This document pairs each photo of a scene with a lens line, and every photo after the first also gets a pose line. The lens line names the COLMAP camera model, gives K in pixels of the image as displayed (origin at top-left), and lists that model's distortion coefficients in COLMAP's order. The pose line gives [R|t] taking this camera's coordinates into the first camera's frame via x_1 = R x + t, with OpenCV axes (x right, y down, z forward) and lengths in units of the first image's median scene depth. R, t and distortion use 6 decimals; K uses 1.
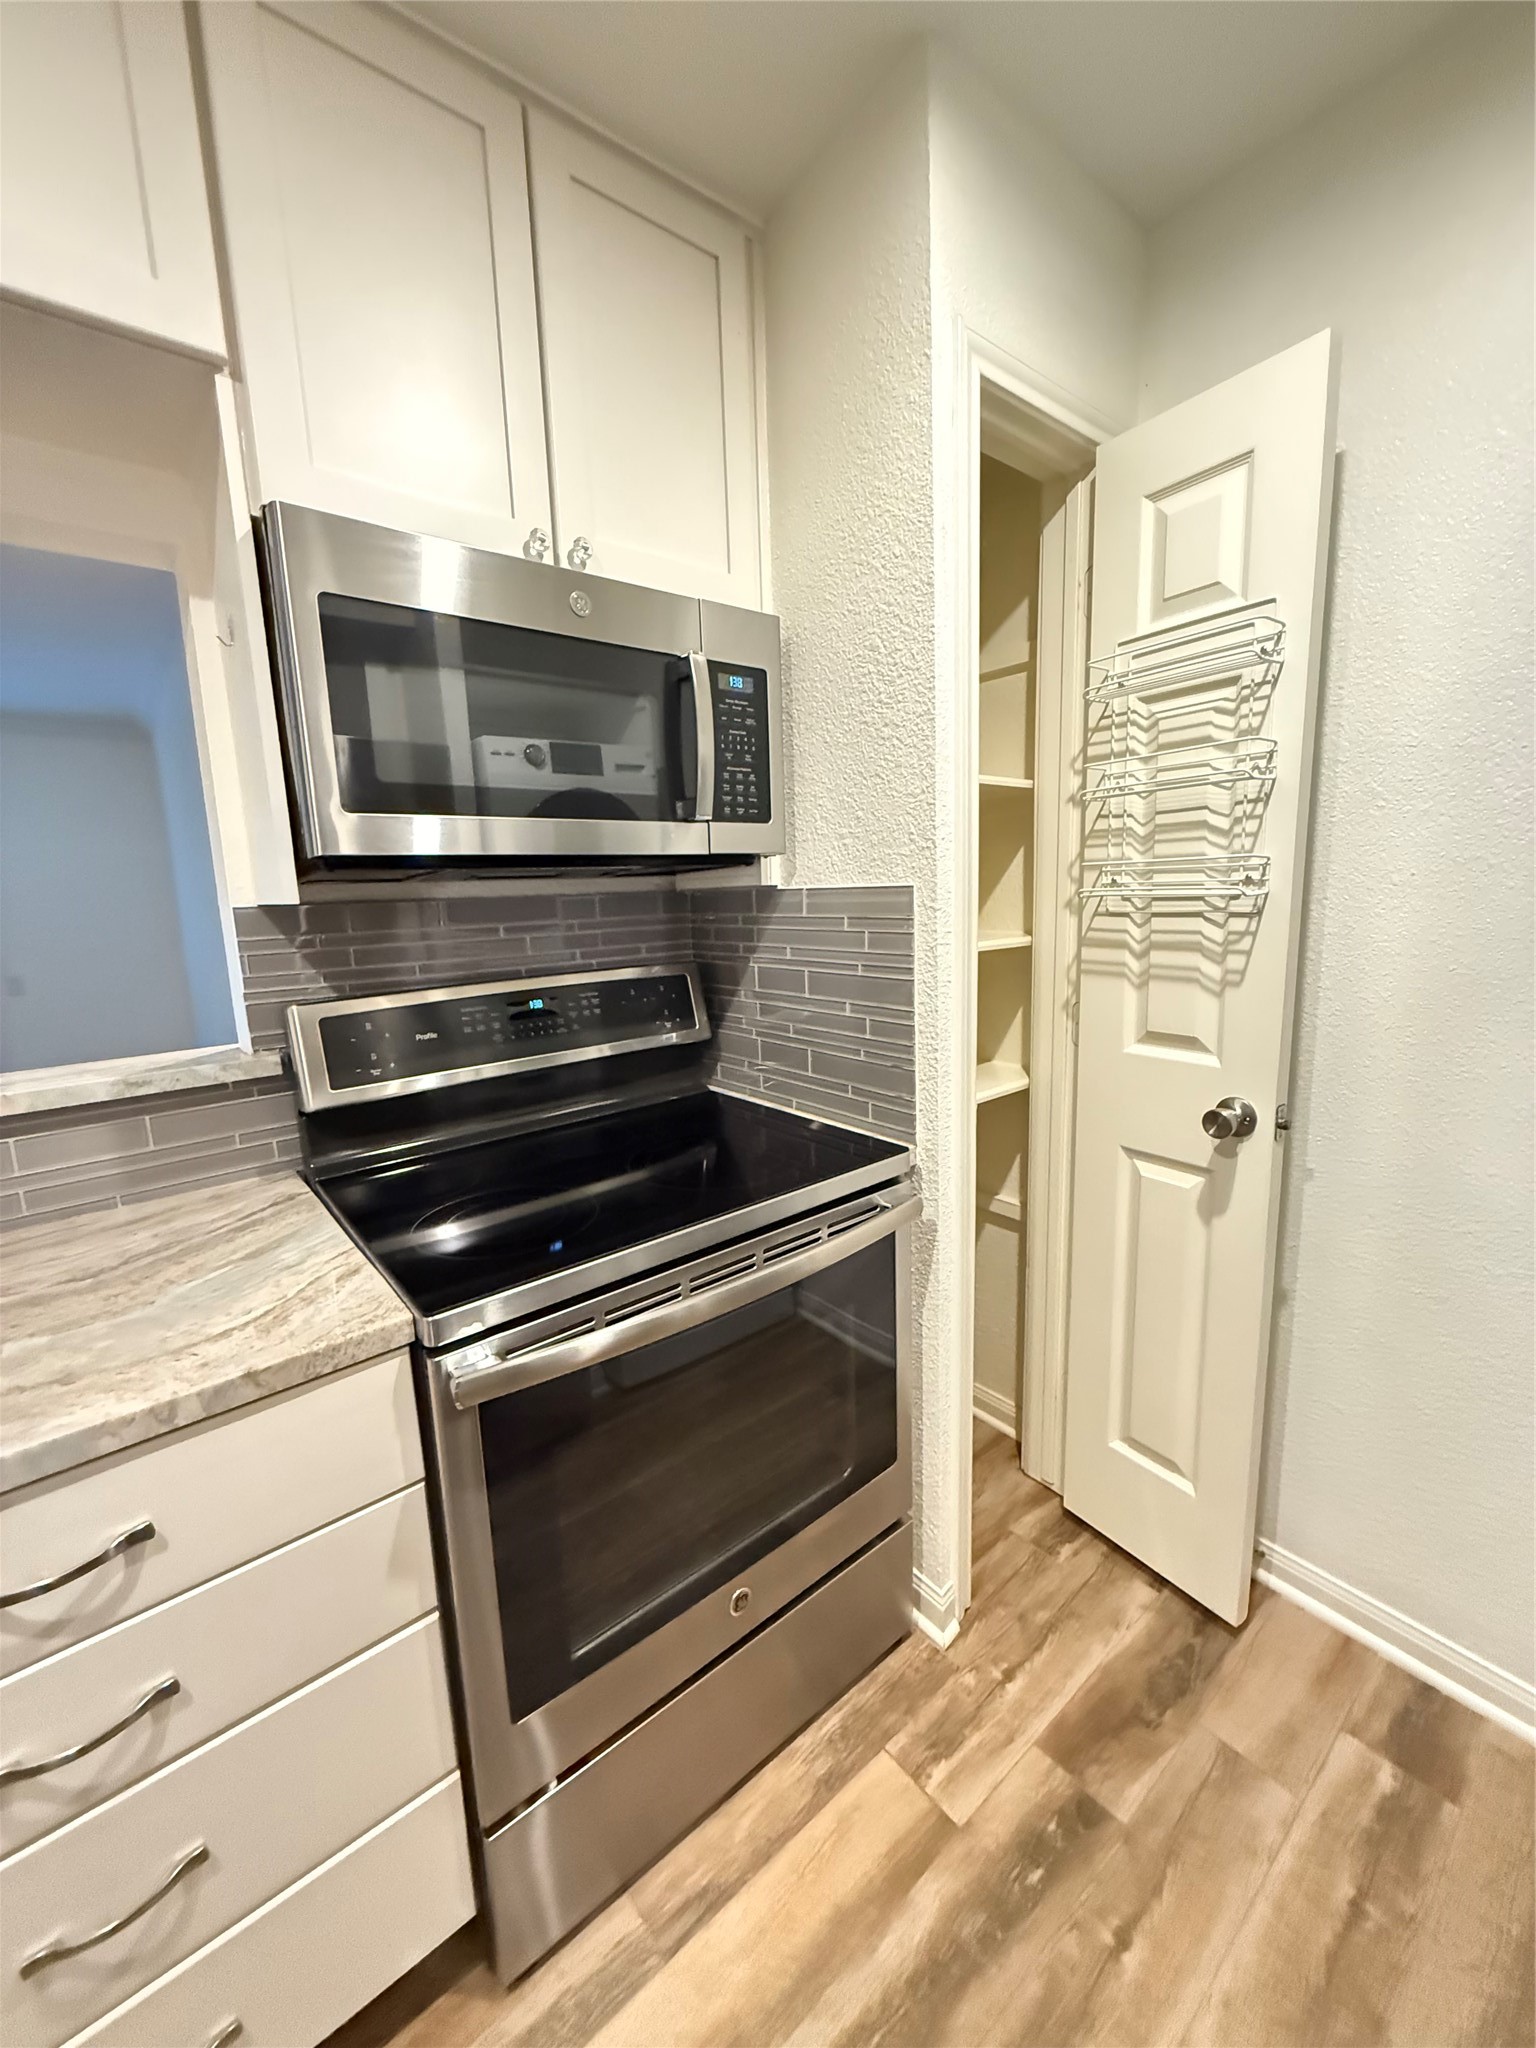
lens RADIAL K [[814.1, 0, 769.6], [0, 814.1, 1021.4], [0, 0, 1]] dist [-0.000164, 0.000619]
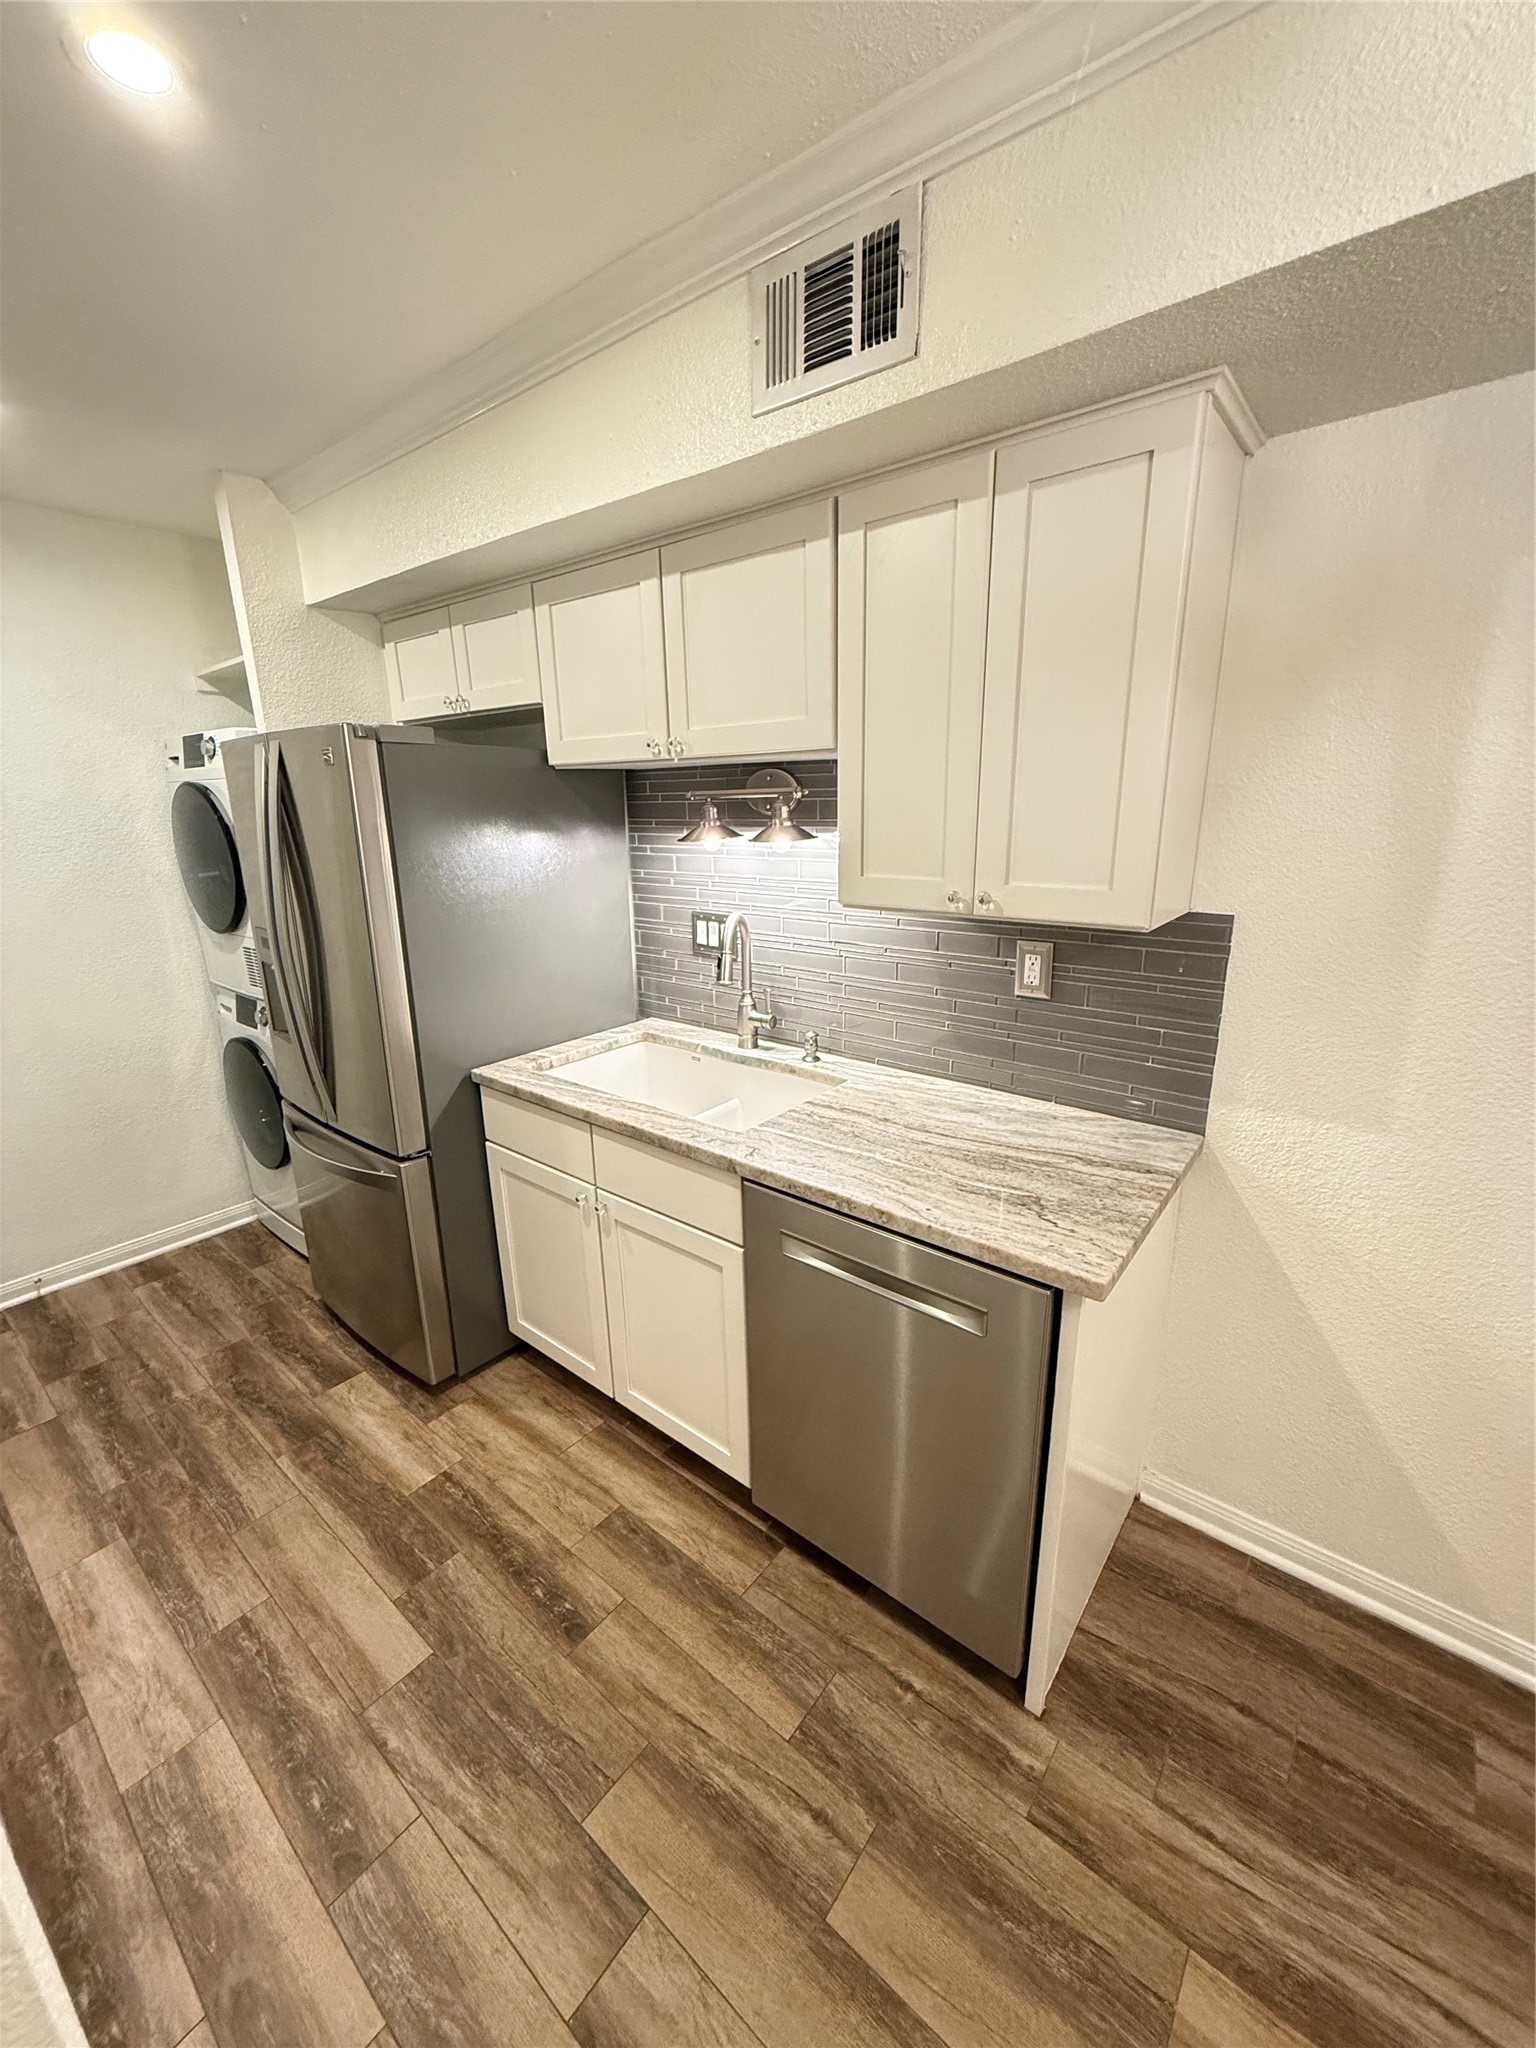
lens RADIAL K [[814.1, 0, 764.8], [0, 814.1, 1023.8], [0, 0, 1]] dist [-0.000164, 0.000619]
pose [[-0.200230, -0.225175, 0.953522, -1.563784], [0.189455, 0.945963, 0.263174, -0.042356], [-0.961257, 0.233345, -0.146749, -0.464377]]
